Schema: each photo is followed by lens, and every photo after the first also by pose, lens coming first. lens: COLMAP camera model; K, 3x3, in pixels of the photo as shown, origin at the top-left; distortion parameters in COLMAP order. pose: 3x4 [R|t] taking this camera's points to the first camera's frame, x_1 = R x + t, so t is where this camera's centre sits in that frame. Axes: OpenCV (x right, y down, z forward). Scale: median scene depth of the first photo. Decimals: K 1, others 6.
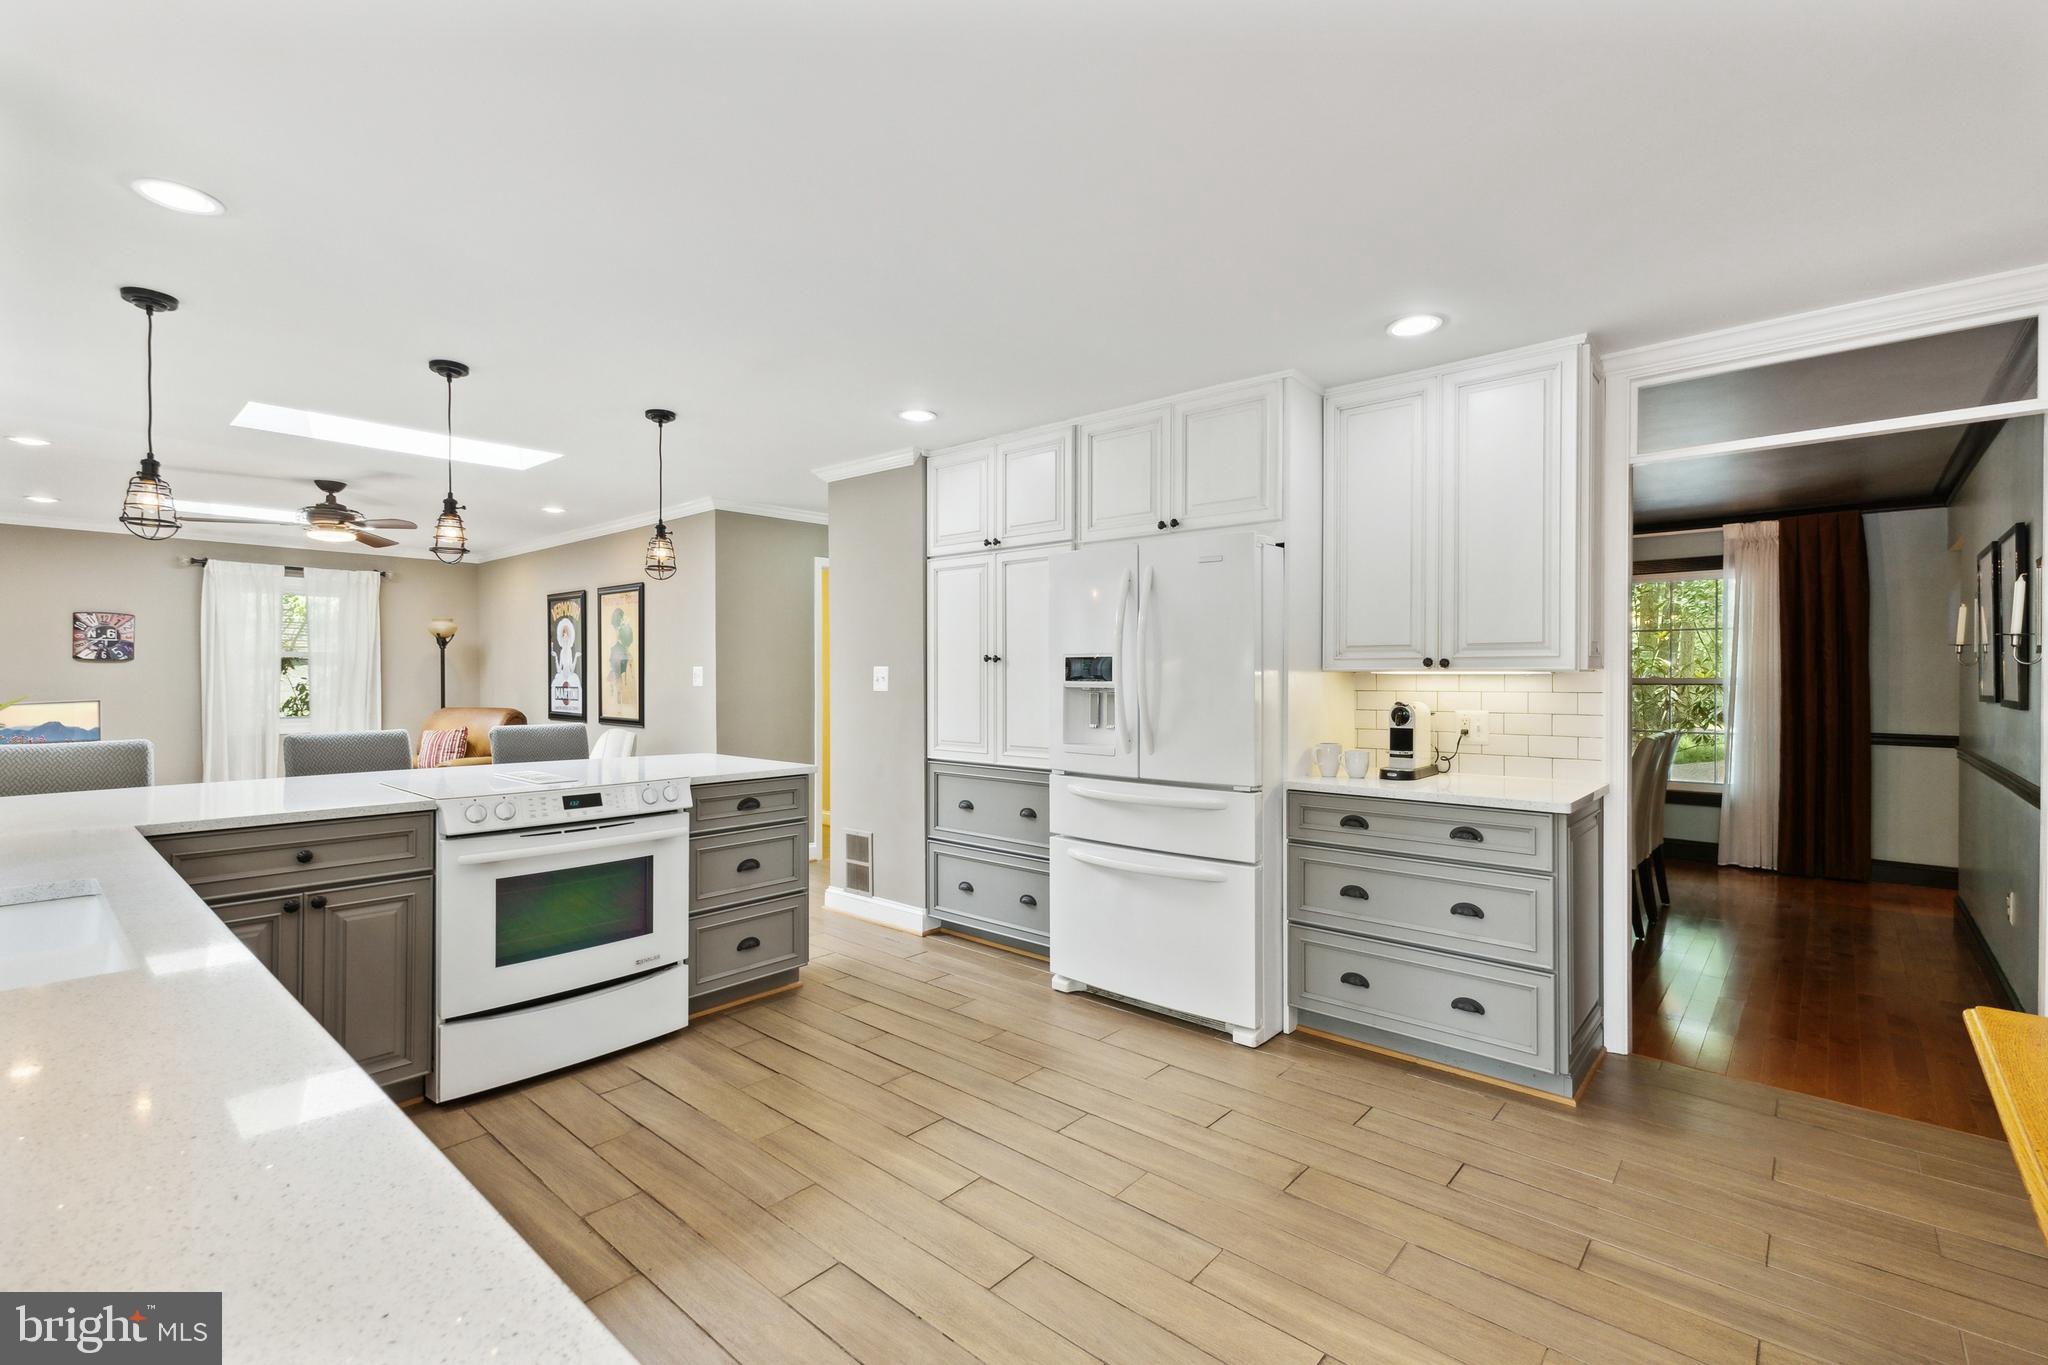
lens RADIAL K [[896.7, 0, 1024.0], [0, 896.7, 682.5], [0, 0, 1]] dist [0.006607, -0.000234]
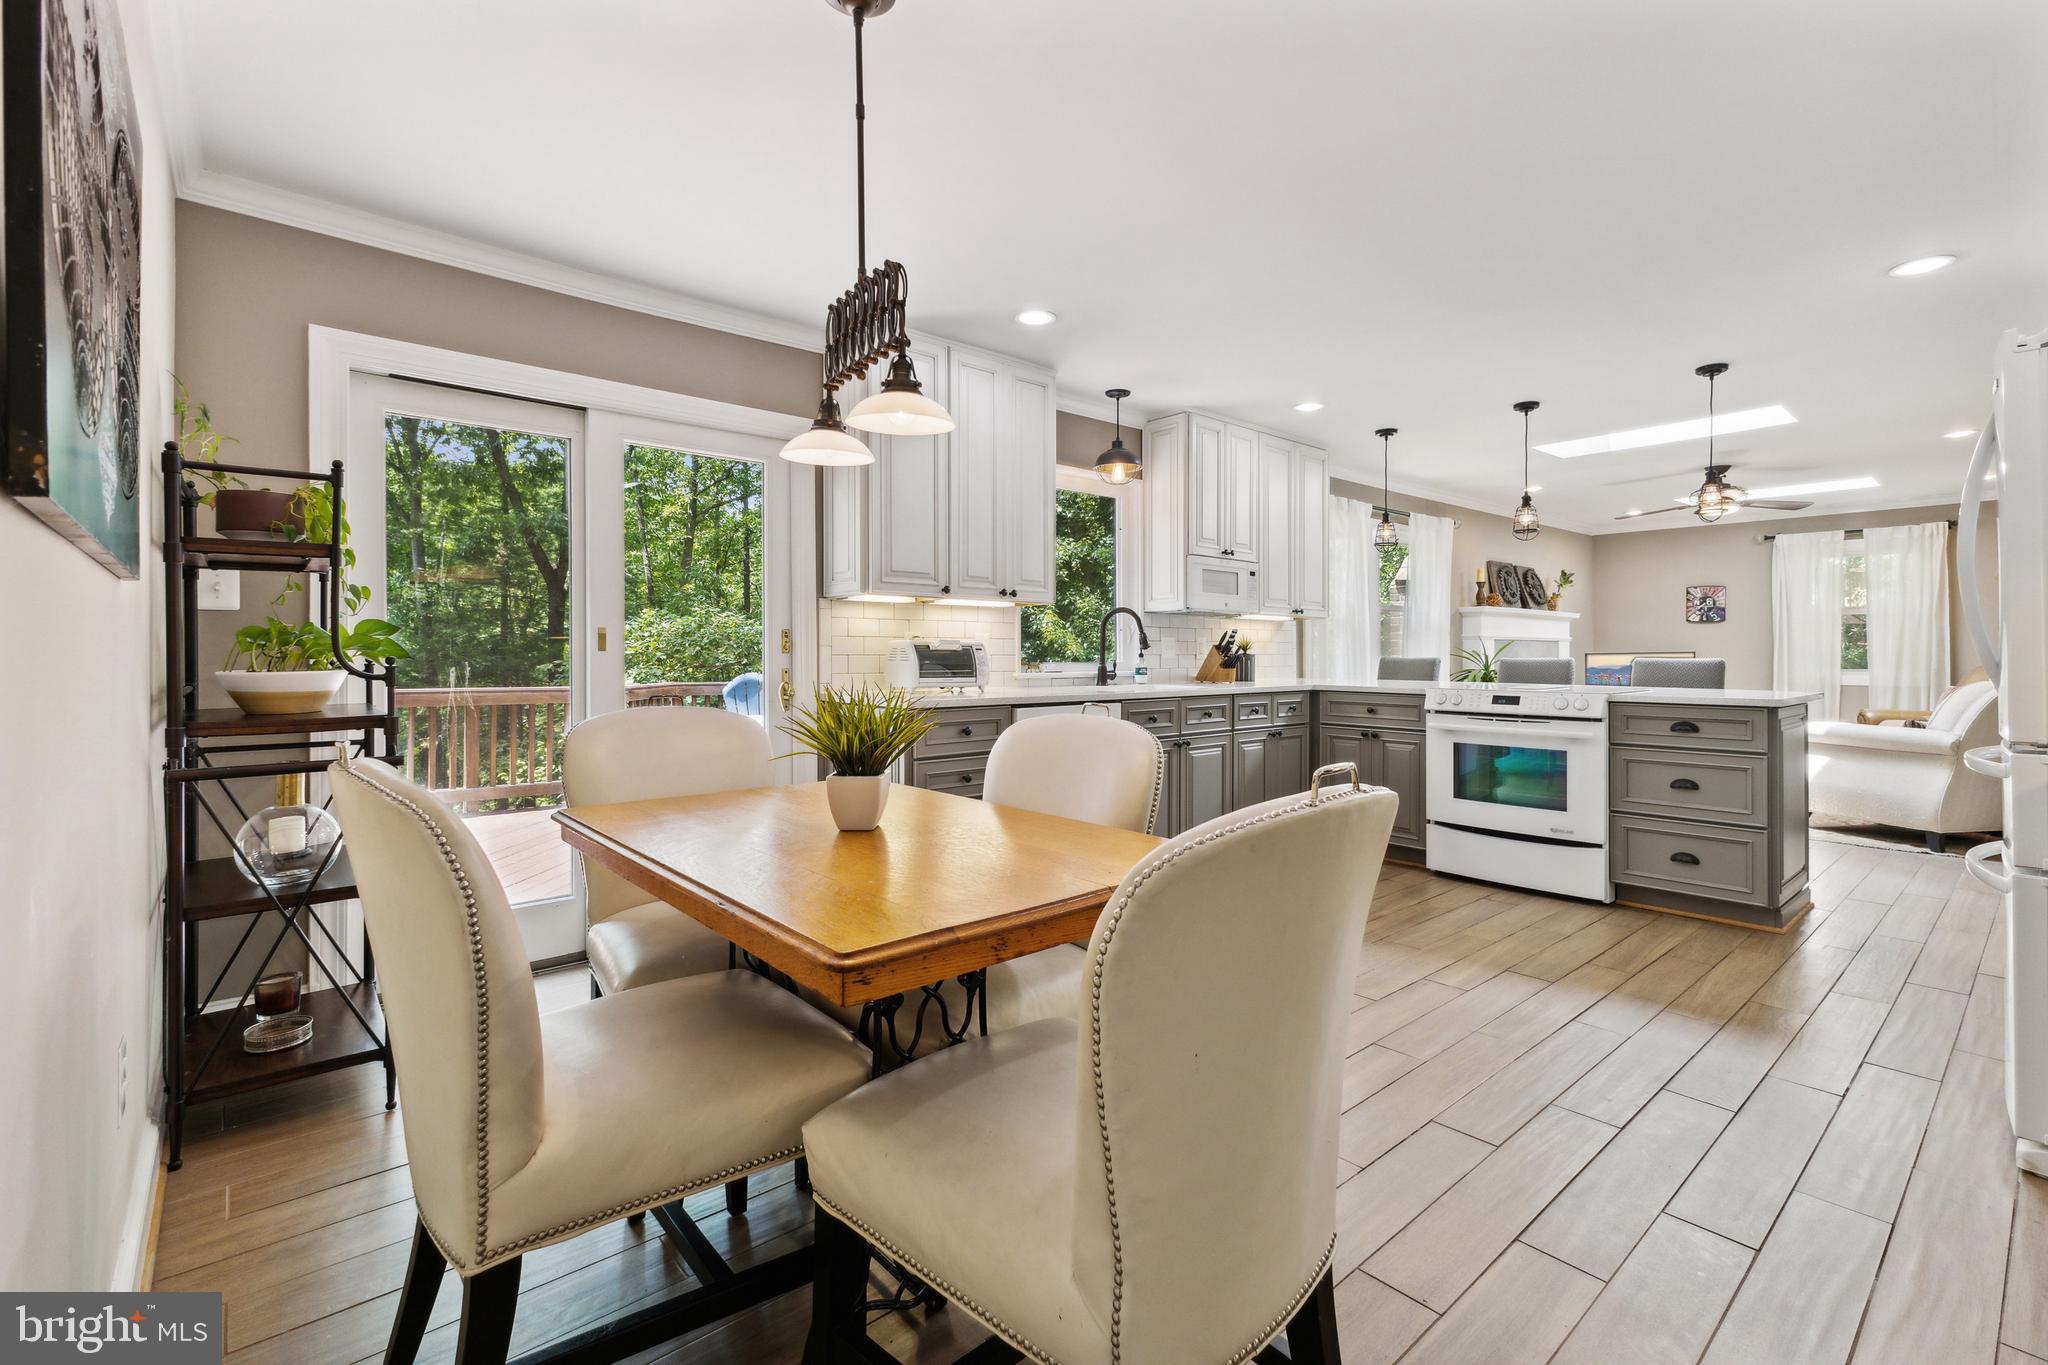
lens RADIAL K [[900.4, 0, 1021.6], [0, 900.4, 660.8], [0, 0, 1]] dist [0.001136, 0.000230]
pose [[-0.138863, 0.008469, -0.990275, 0.855120], [-0.005658, 0.999940, 0.009345, 0.050942], [0.990295, 0.006900, -0.138807, 0.365097]]
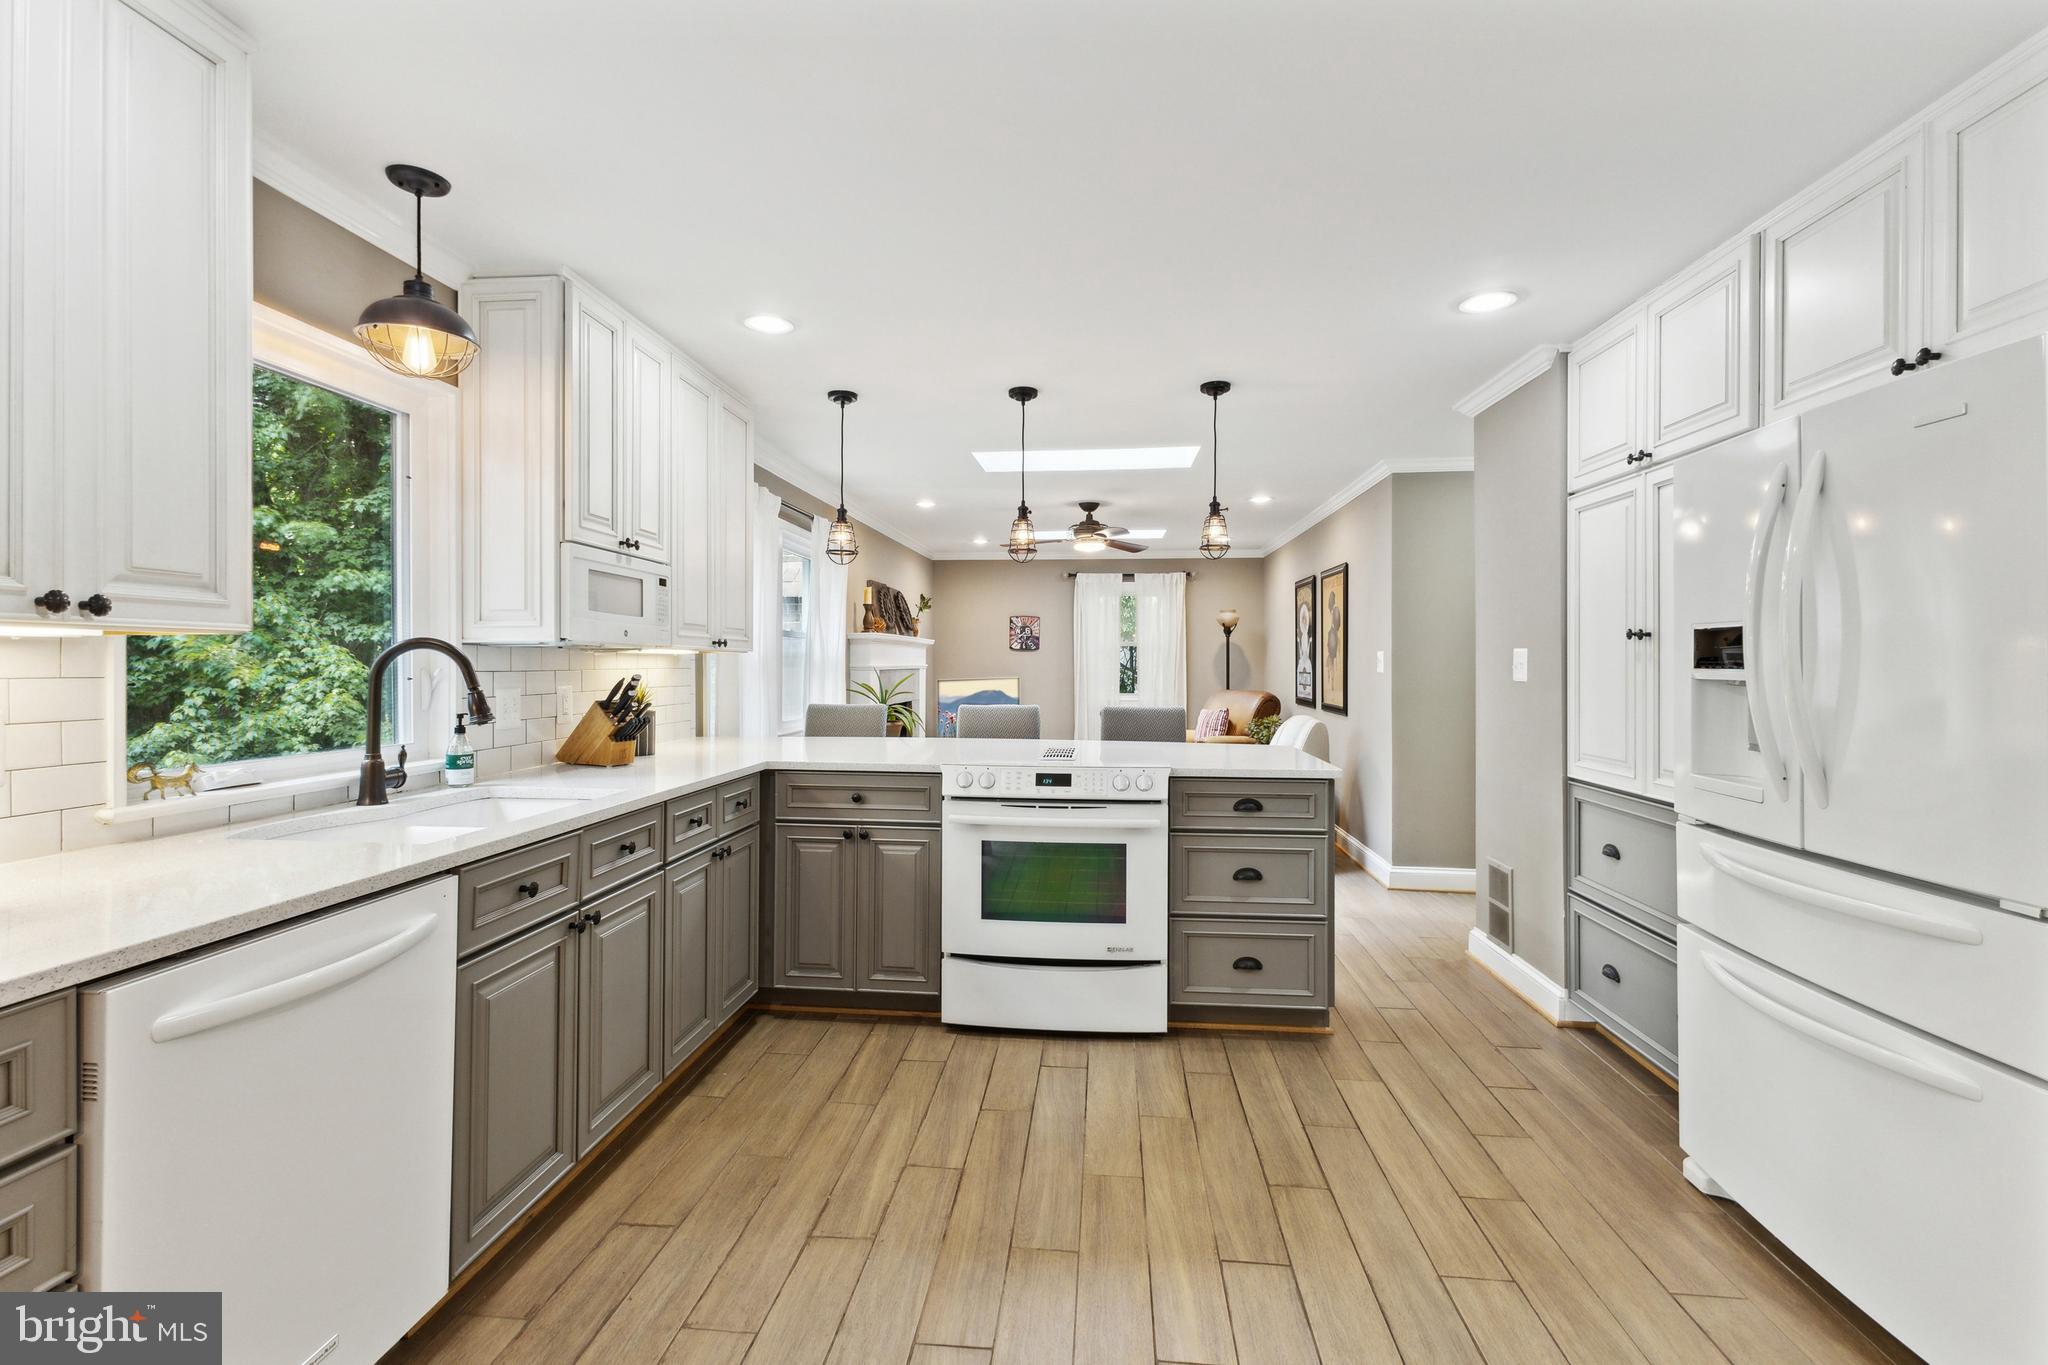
lens RADIAL K [[916.7, 0, 1020.7], [0, 916.7, 664.7], [0, 0, 1]] dist [0.003031, 0.000031]
pose [[0.587306, 0.004146, -0.809354, 0.288140], [-0.008155, 0.999966, -0.000795, -0.000258], [0.809324, 0.007067, 0.587320, 0.286828]]
